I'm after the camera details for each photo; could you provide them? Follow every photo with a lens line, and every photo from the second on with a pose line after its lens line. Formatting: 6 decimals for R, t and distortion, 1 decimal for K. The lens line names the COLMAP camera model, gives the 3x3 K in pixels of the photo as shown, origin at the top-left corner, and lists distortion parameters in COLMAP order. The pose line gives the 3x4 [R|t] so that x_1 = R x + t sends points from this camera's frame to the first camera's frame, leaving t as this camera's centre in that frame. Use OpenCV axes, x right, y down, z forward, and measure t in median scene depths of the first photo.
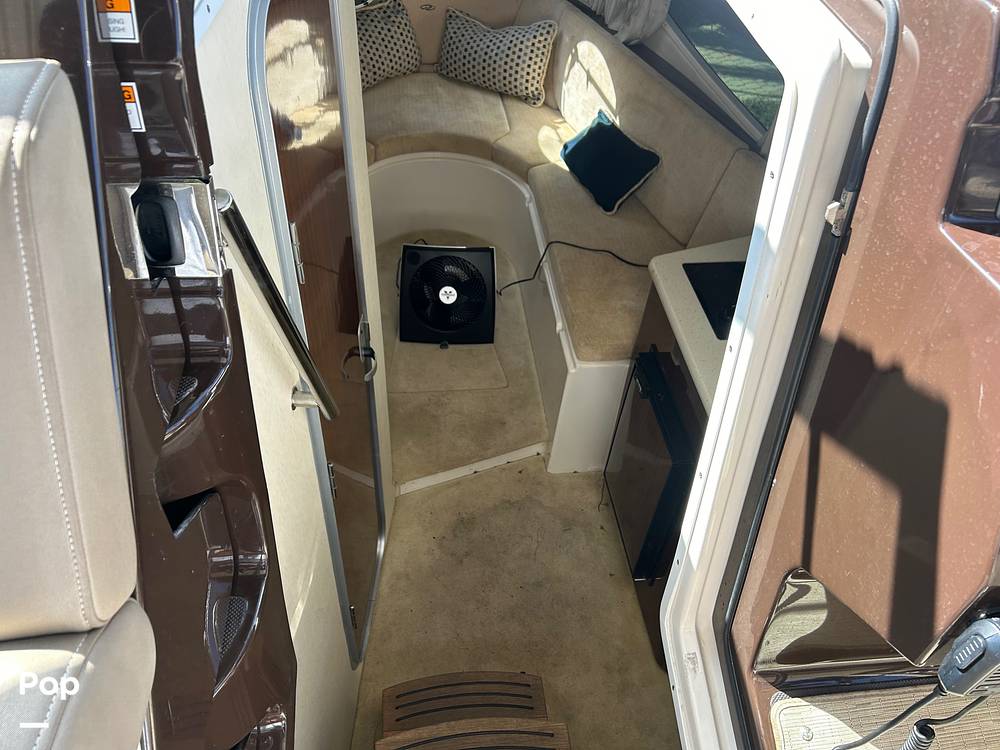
lens RADIAL K [[747.6, 0, 503.1], [0, 747.6, 388.6], [0, 0, 1]] dist [0.110049, -0.201177]
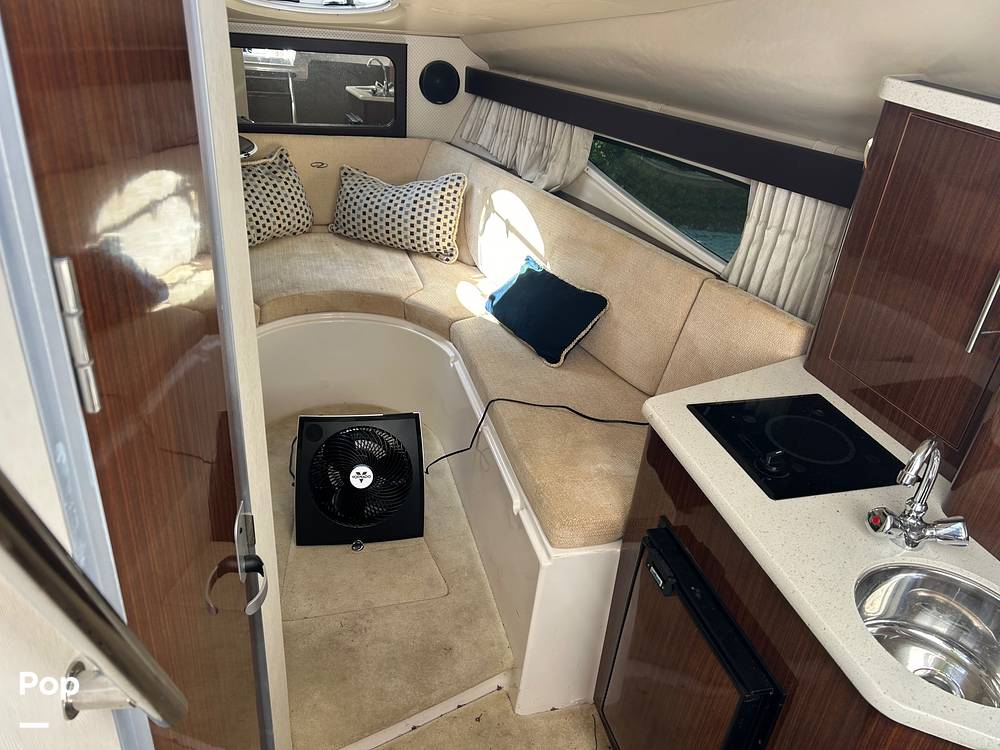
lens RADIAL K [[747.6, 0, 503.1], [0, 747.6, 388.6], [0, 0, 1]] dist [0.110049, -0.201177]
pose [[0.987153, -0.057088, 0.149234, -0.037057], [0.093151, 0.964471, -0.247222, -0.008729], [-0.129818, 0.257948, 0.957398, 0.207600]]
